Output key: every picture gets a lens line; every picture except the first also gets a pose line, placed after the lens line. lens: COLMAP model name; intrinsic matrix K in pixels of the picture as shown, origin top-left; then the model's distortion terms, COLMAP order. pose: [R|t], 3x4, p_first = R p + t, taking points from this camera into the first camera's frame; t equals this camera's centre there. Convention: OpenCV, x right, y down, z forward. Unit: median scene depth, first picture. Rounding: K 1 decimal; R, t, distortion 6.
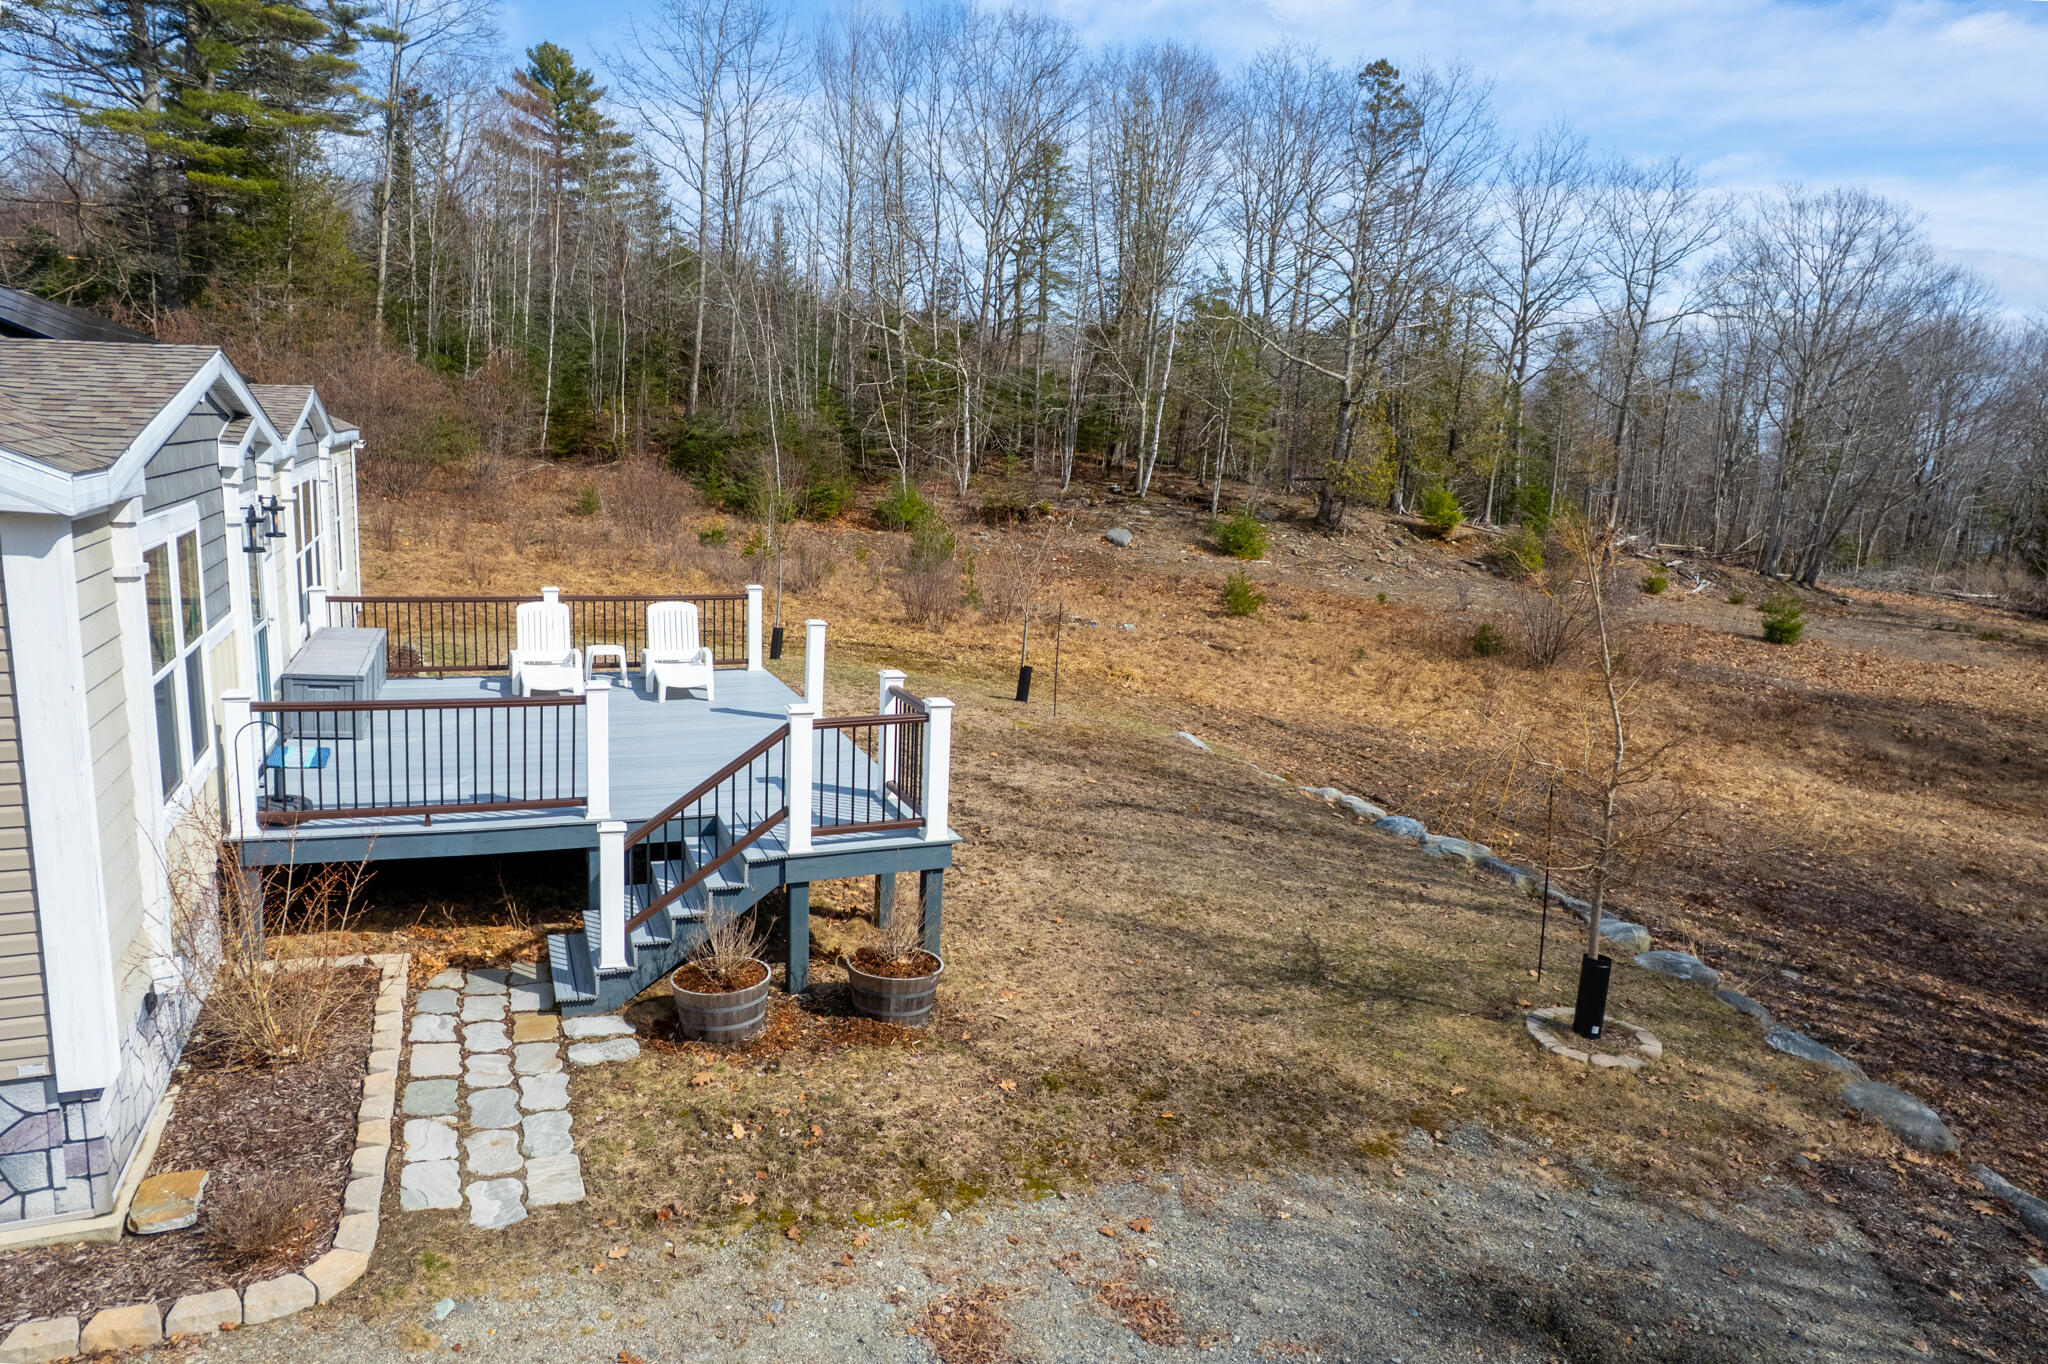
lens RADIAL K [[1312.1, 0, 1017.9], [0, 1312.1, 699.9], [0, 0, 1]] dist [-0.078915, 0.068457]
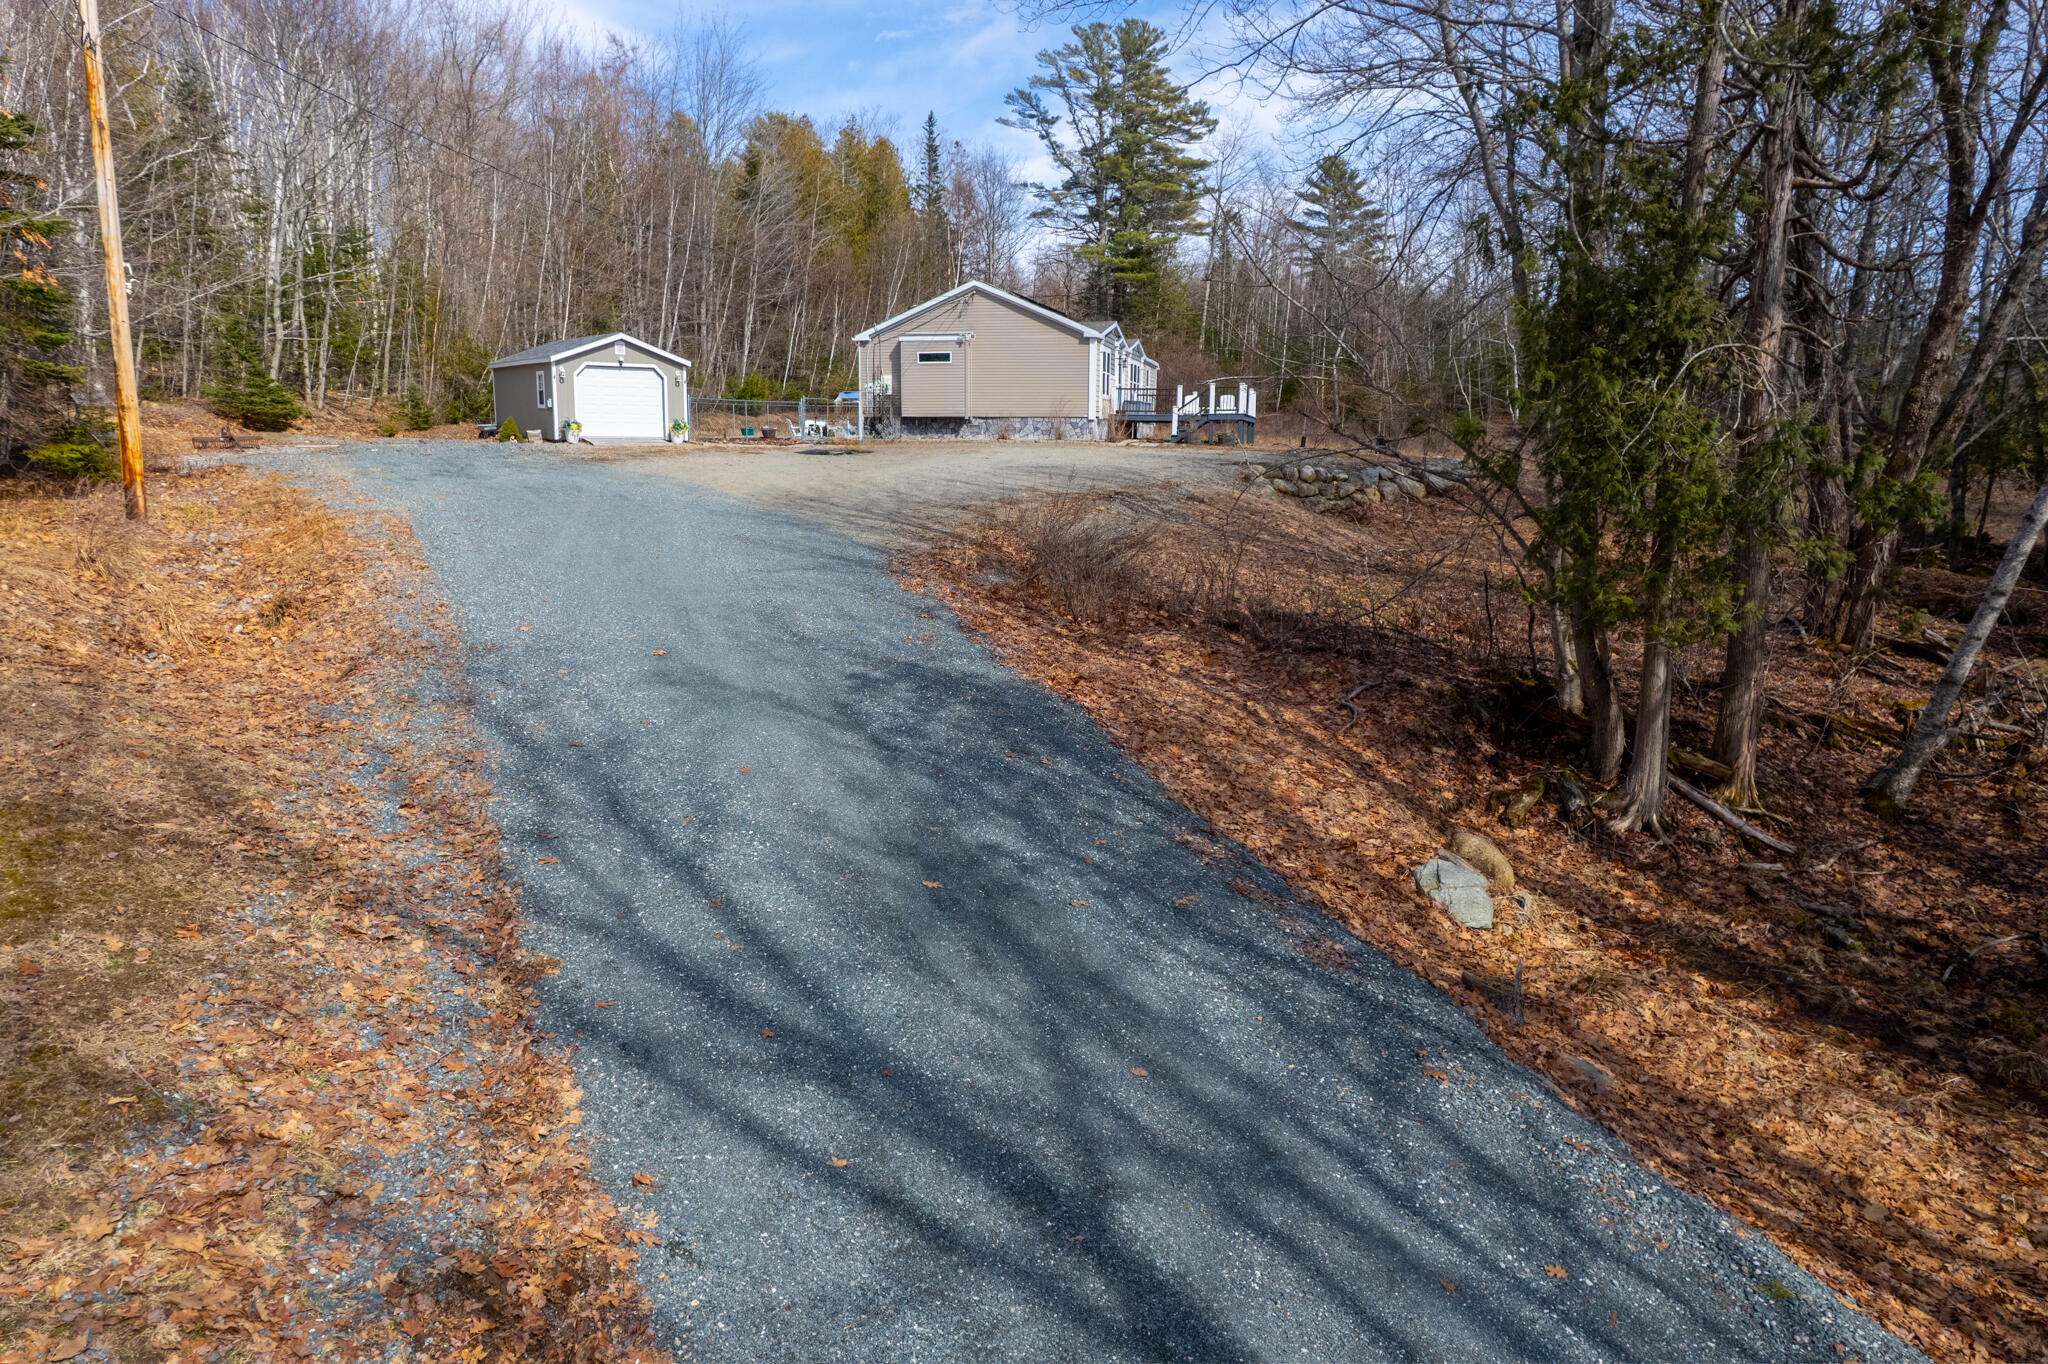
lens RADIAL K [[1312.1, 0, 1017.9], [0, 1312.1, 699.9], [0, 0, 1]] dist [-0.078915, 0.068457]
pose [[0.810826, 0.070243, -0.581057, 0.446909], [-0.085570, 0.996332, 0.001037, 0.256598], [0.578999, 0.048880, 0.813862, -0.693005]]
